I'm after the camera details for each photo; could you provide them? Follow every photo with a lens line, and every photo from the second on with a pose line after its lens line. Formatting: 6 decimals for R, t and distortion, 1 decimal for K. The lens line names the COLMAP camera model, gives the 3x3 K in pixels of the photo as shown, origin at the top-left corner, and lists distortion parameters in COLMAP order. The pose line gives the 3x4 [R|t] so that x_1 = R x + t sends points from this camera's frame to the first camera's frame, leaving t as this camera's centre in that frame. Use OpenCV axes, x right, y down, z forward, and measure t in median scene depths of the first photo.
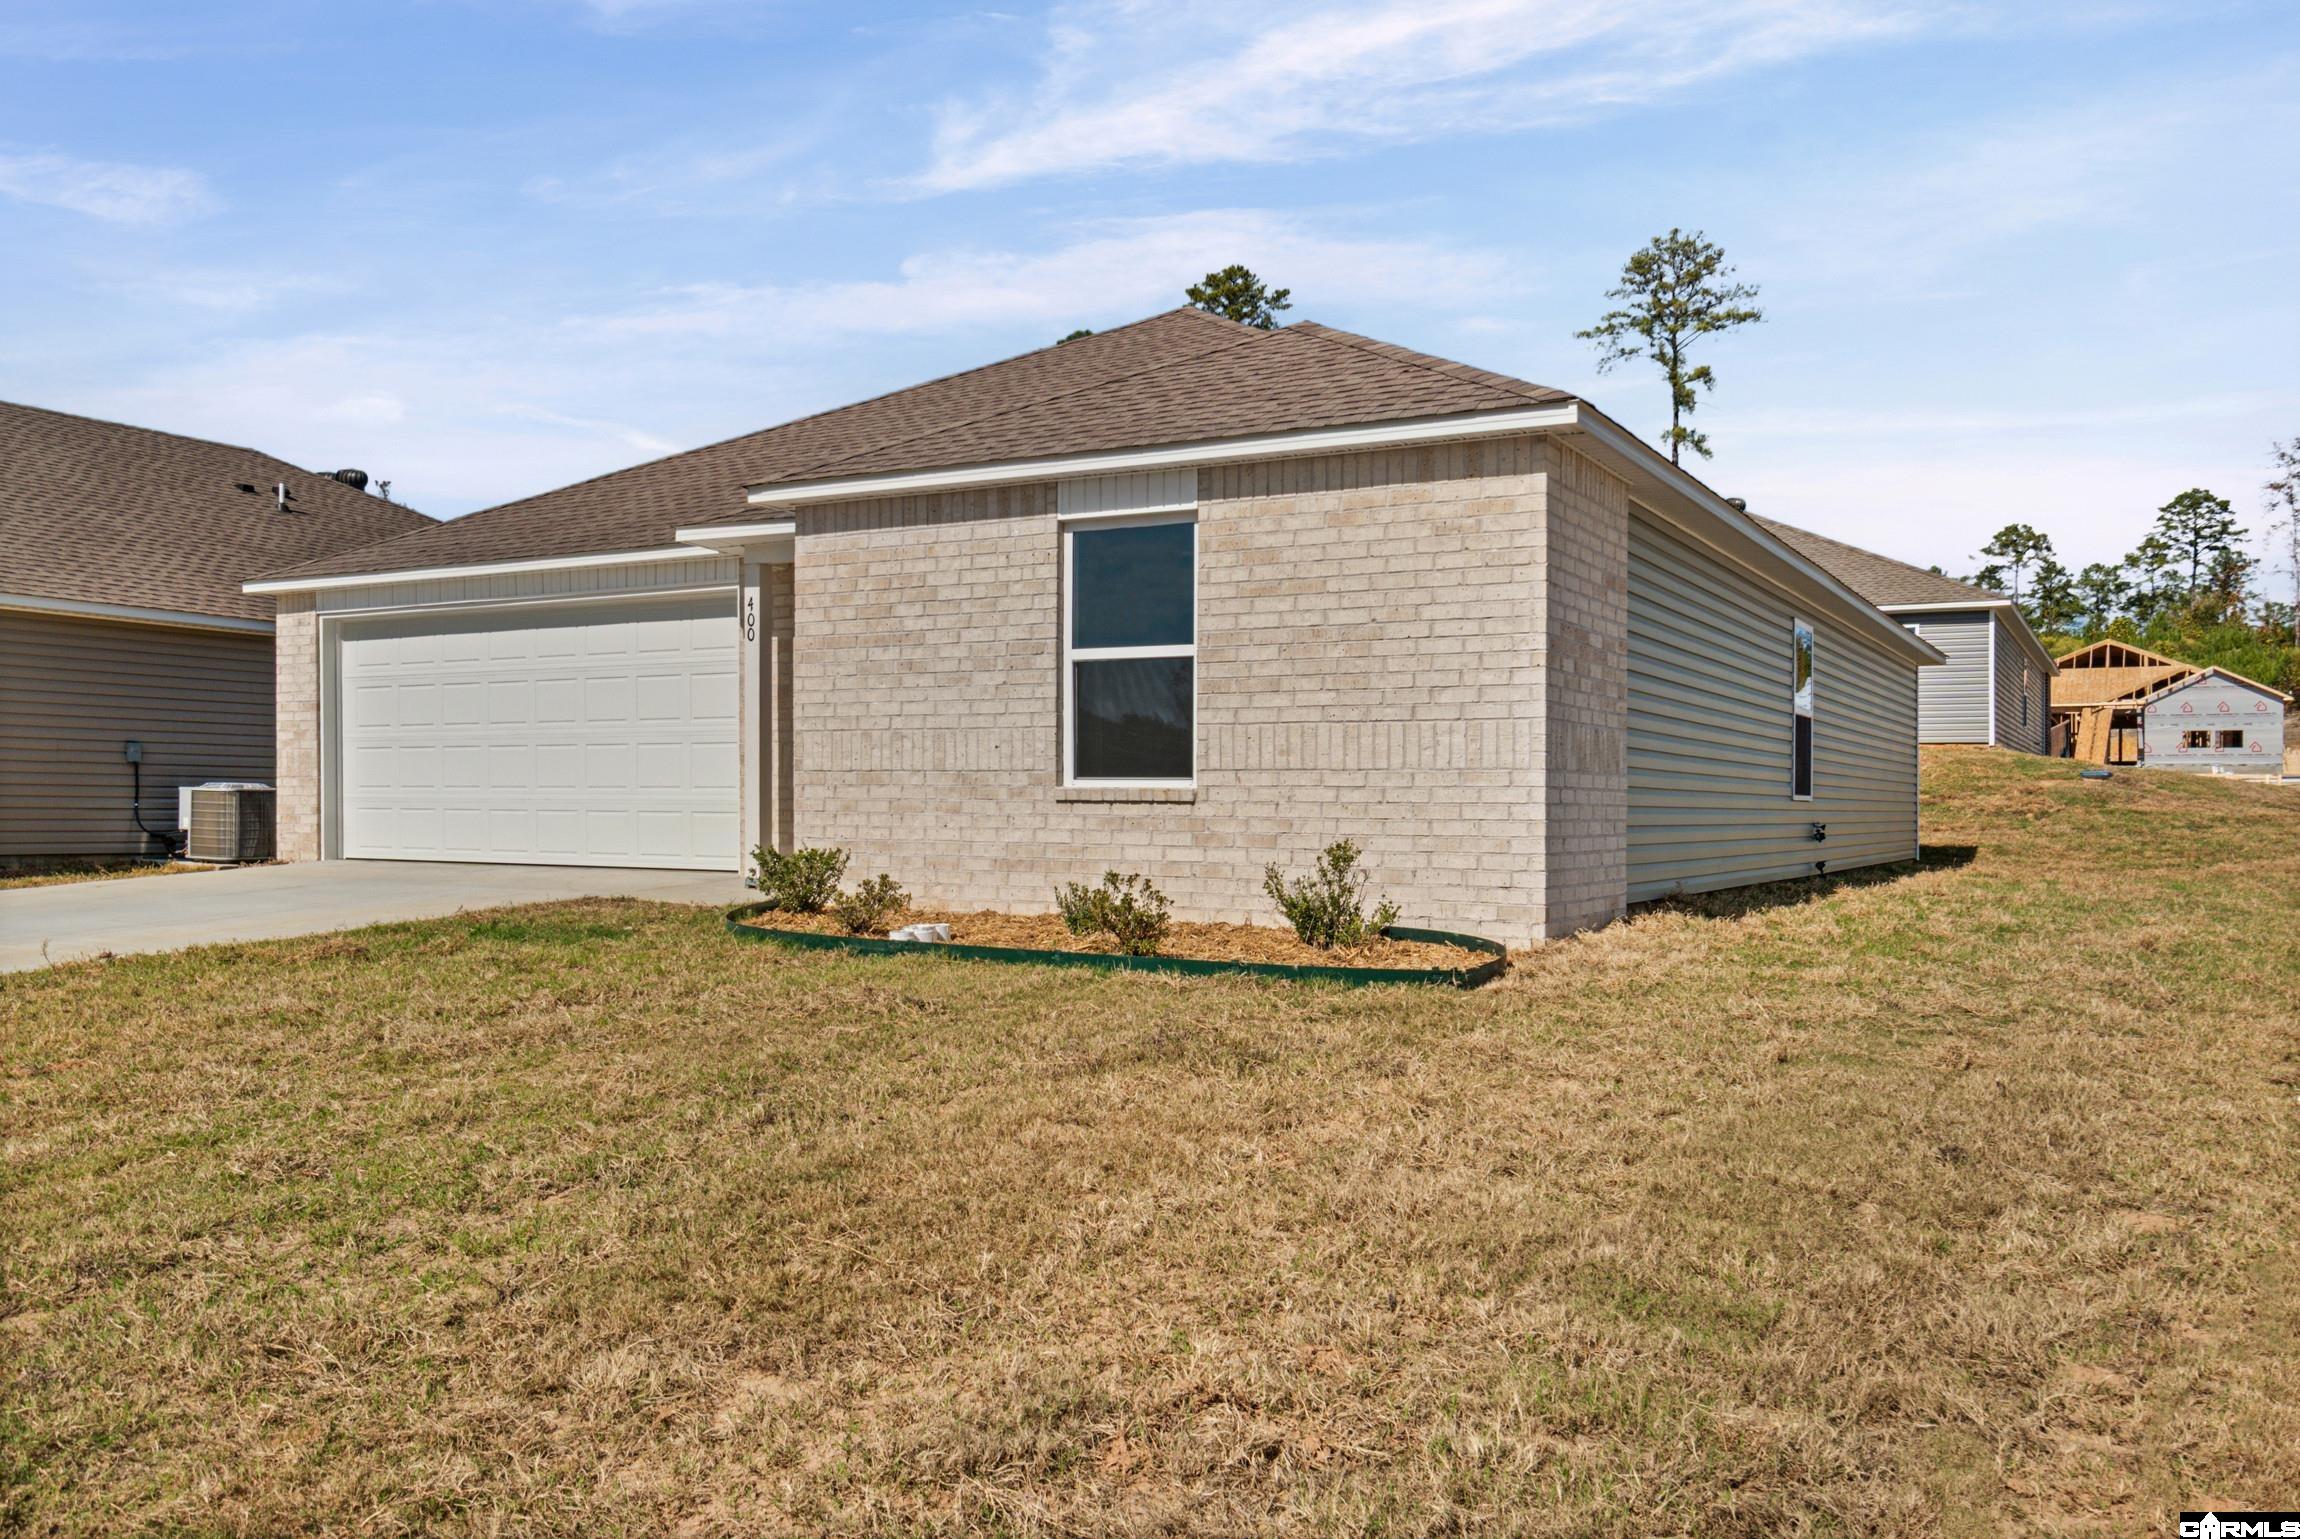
lens RADIAL K [[1809.8, 0, 1143.5], [0, 1809.8, 833.5], [0, 0, 1]] dist [-0.009754, 0.008984]
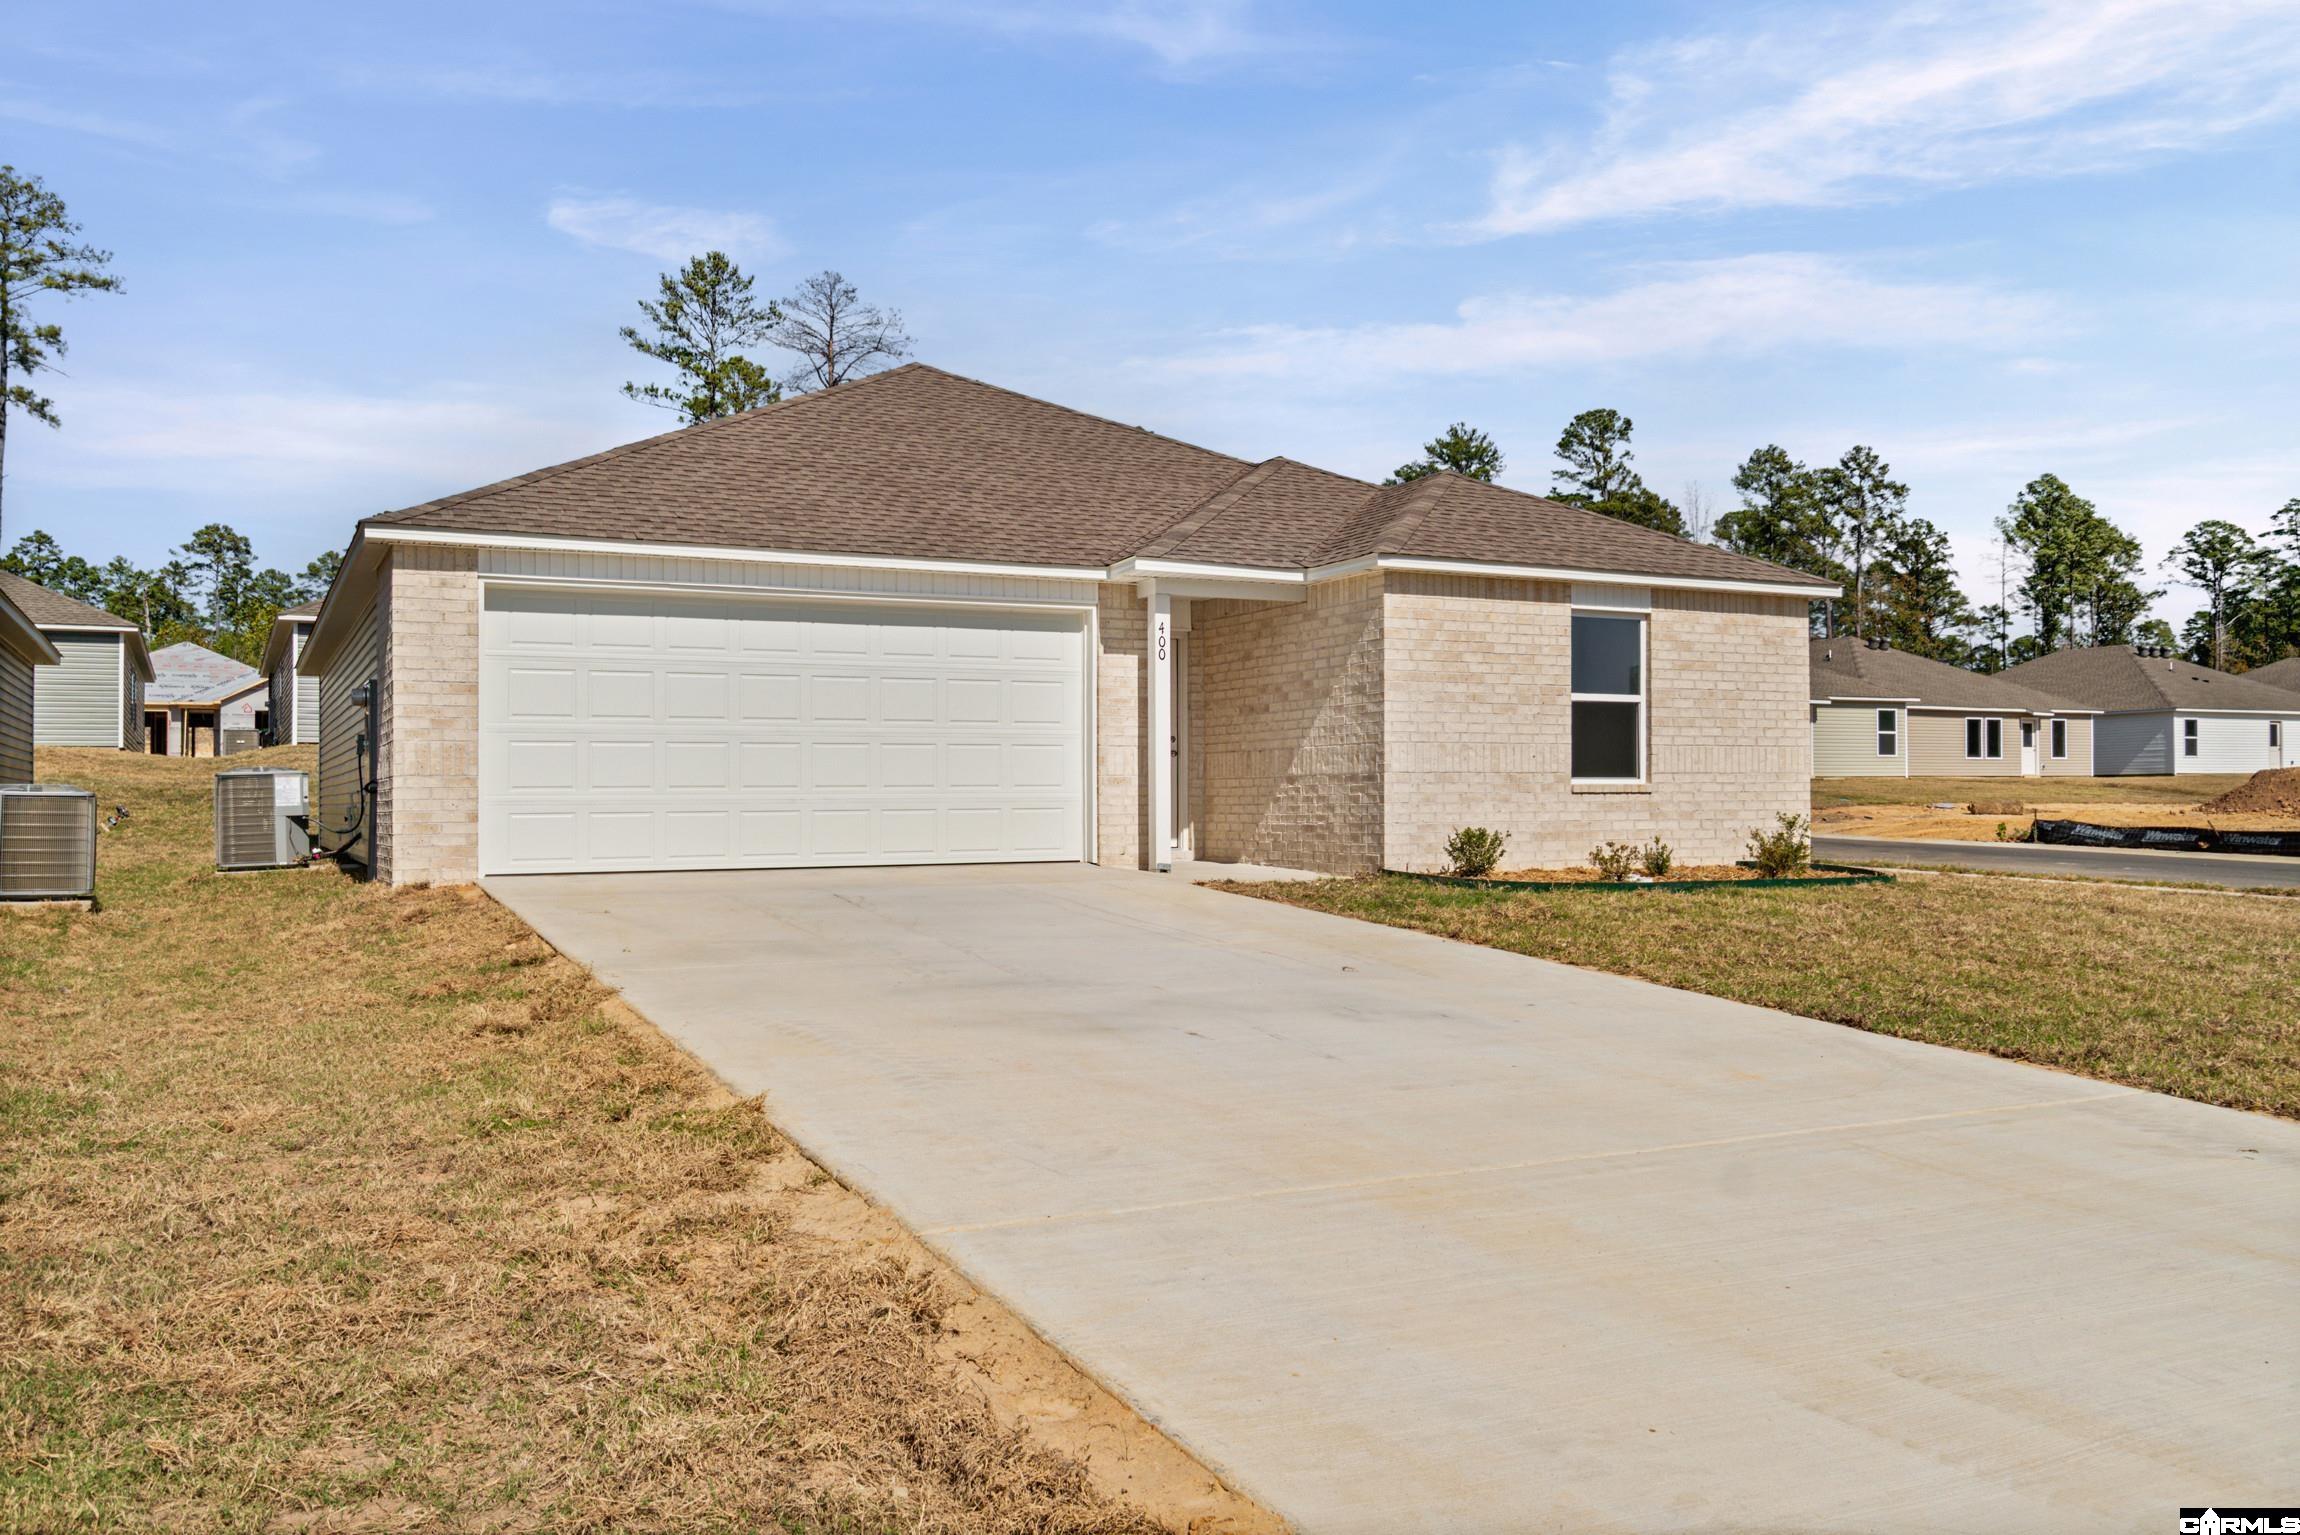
lens RADIAL K [[1809.8, 0, 1150.7], [0, 1809.8, 768.6], [0, 0, 1]] dist [-0.009754, 0.008984]
pose [[0.543181, 0.005076, 0.839601, -1.500596], [0.024908, 0.999444, -0.022156, -0.013412], [-0.839246, 0.032948, 0.542752, 0.471027]]
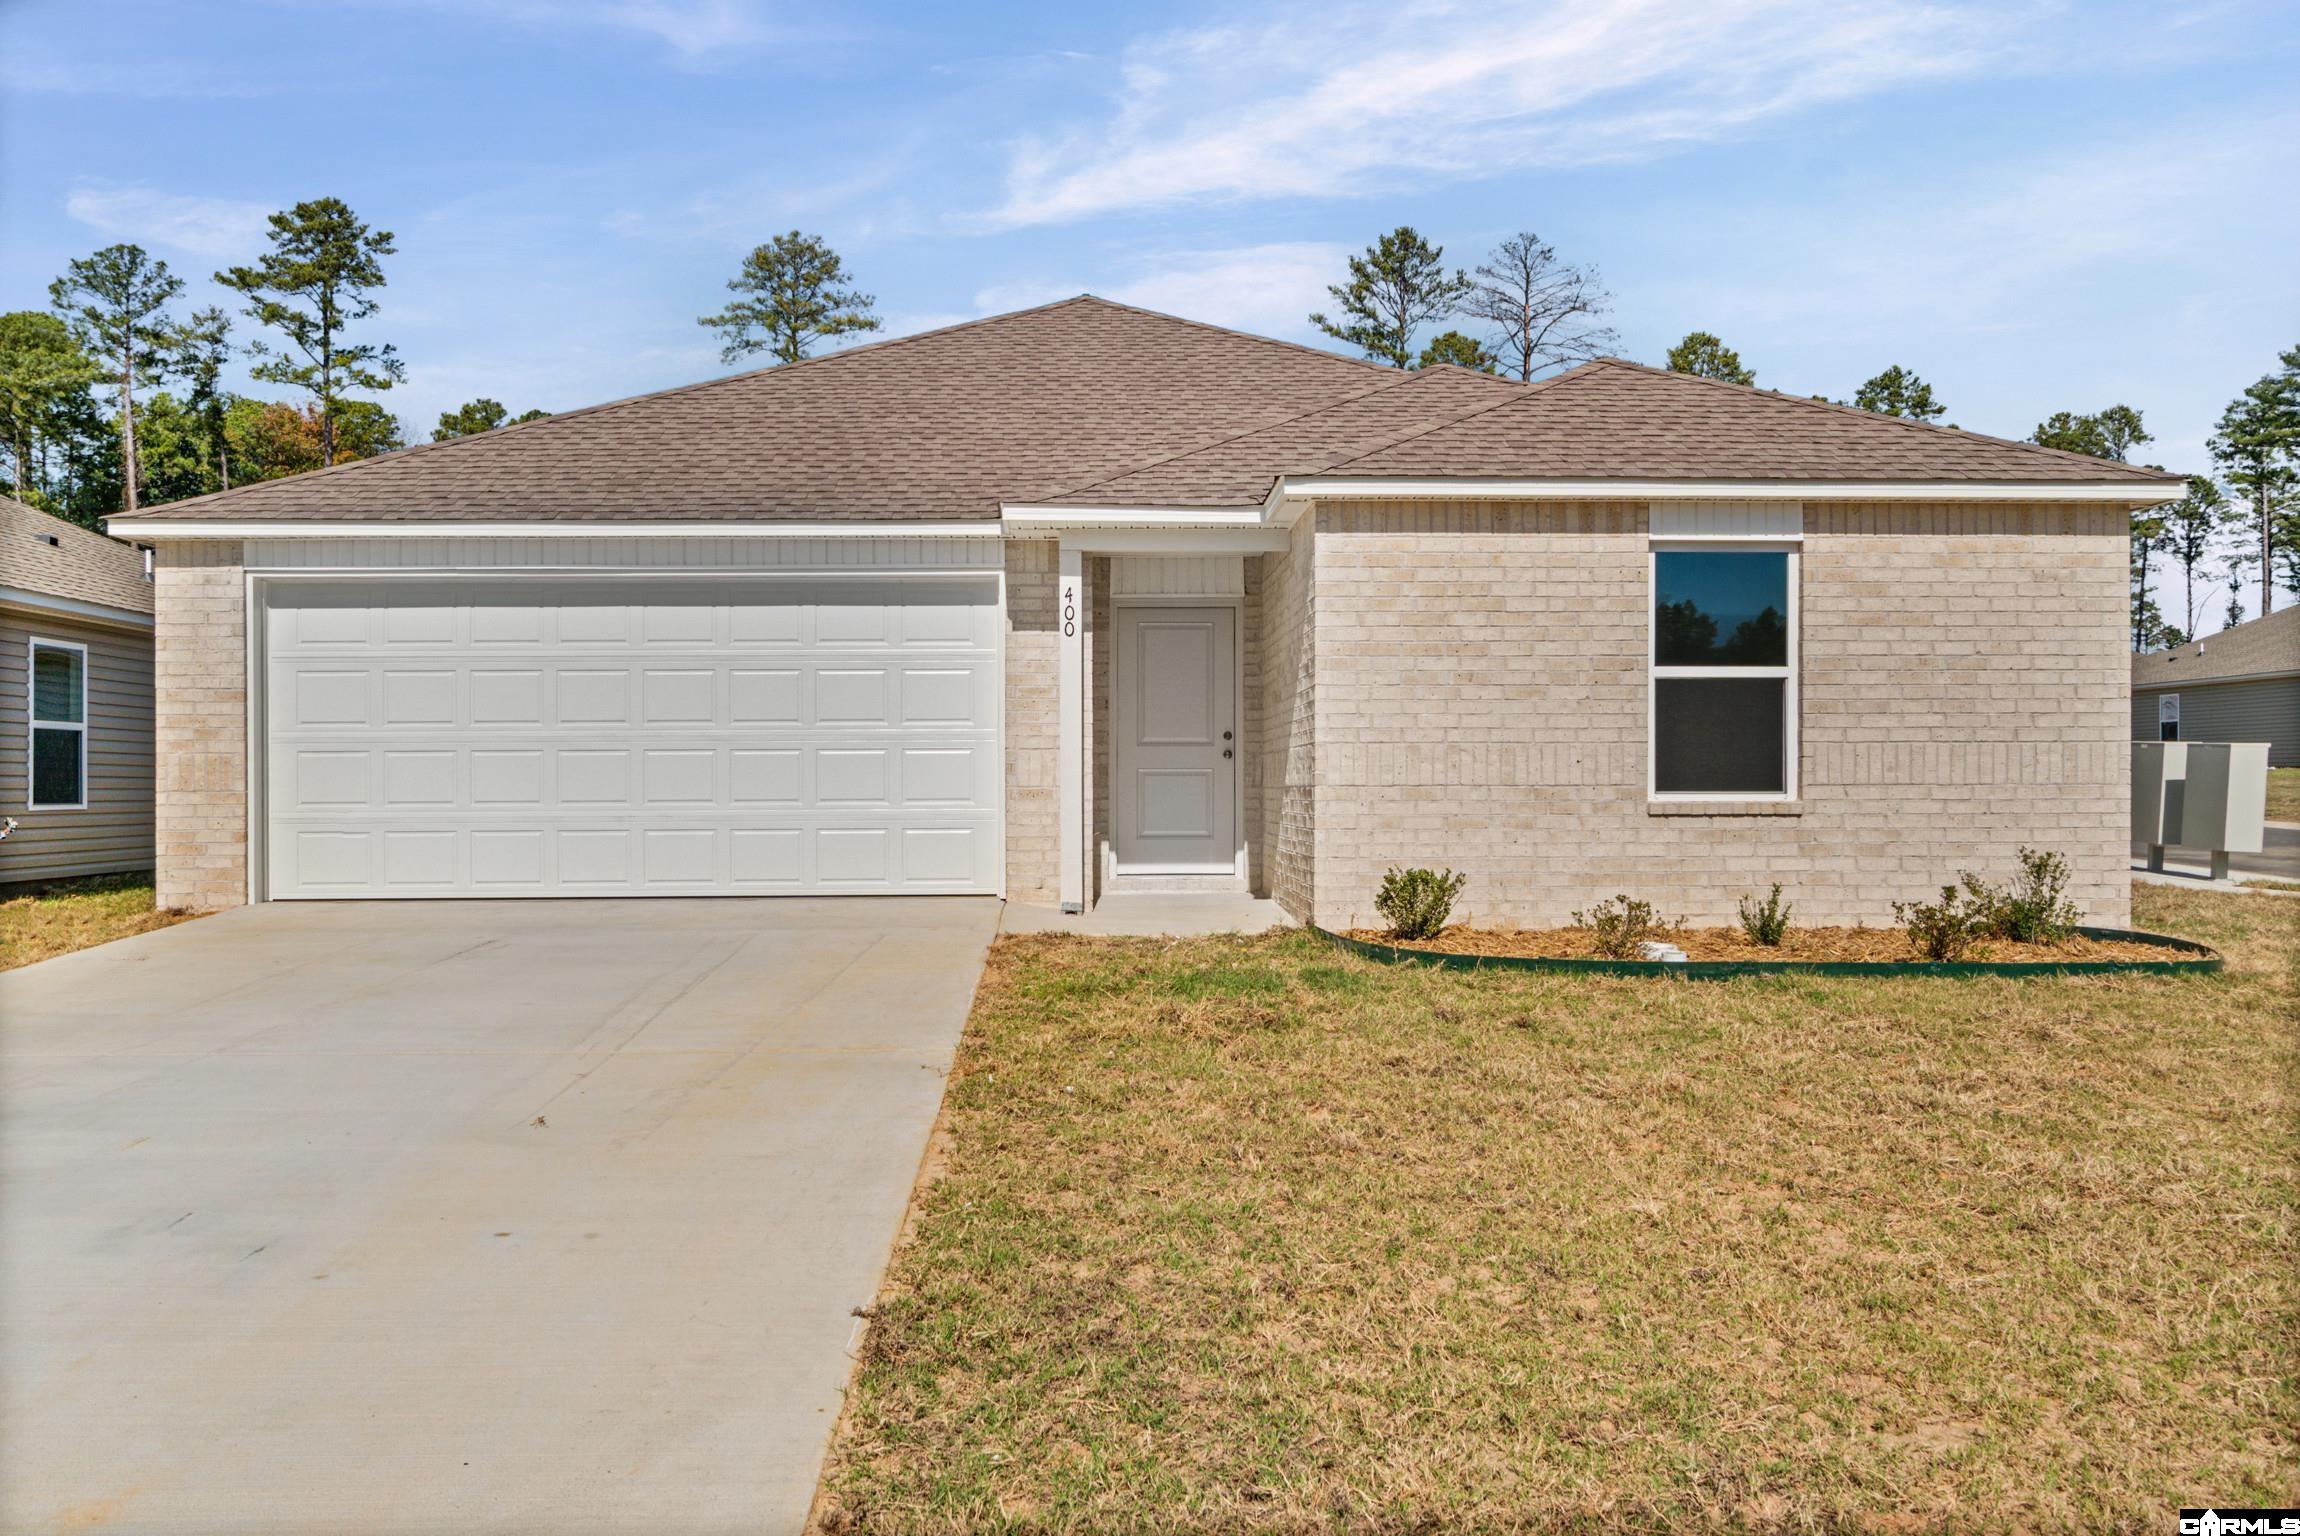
lens RADIAL K [[1809.8, 0, 1136.7], [0, 1809.8, 783.1], [0, 0, 1]] dist [-0.009754, 0.008984]
pose [[0.852030, -0.008333, 0.523426, -0.820562], [0.018139, 0.999743, -0.013609, -0.027227], [-0.523178, 0.021090, 0.851962, 0.282219]]
